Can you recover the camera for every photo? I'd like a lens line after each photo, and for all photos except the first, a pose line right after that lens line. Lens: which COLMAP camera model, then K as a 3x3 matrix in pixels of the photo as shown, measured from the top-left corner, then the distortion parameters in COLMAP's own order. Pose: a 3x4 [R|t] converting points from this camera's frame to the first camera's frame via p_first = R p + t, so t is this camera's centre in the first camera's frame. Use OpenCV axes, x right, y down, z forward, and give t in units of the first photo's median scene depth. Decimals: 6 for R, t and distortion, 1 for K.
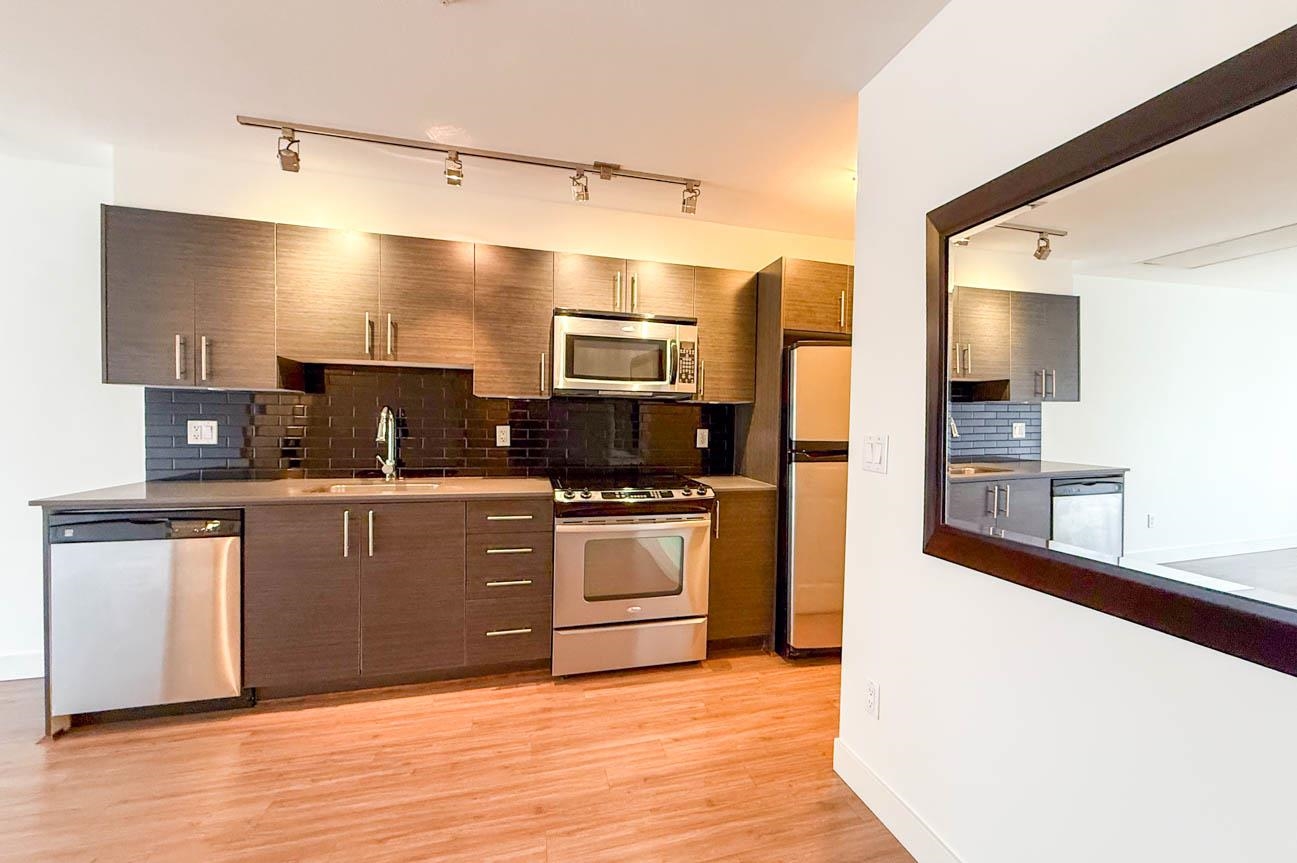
lens RADIAL K [[537.7, 0, 687.9], [0, 537.7, 439.0], [0, 0, 1]] dist [-0.004069, 0.001689]
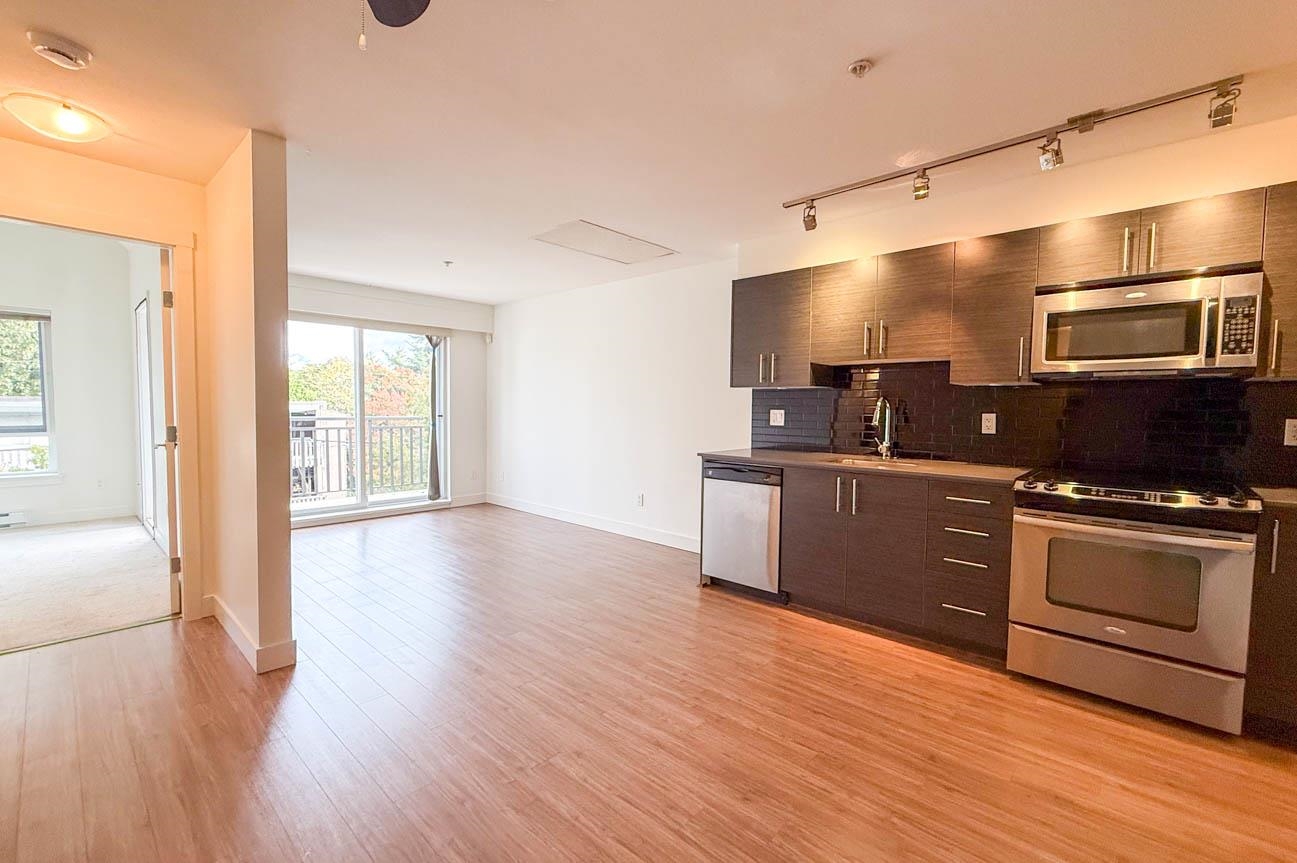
lens RADIAL K [[537.7, 0, 691.2], [0, 537.7, 435.8], [0, 0, 1]] dist [-0.004069, 0.001689]
pose [[0.543536, 0.033494, -0.838717, 0.236328], [-0.030307, 0.999335, 0.020267, 0.016124], [0.838839, 0.014403, 0.544190, -0.015100]]
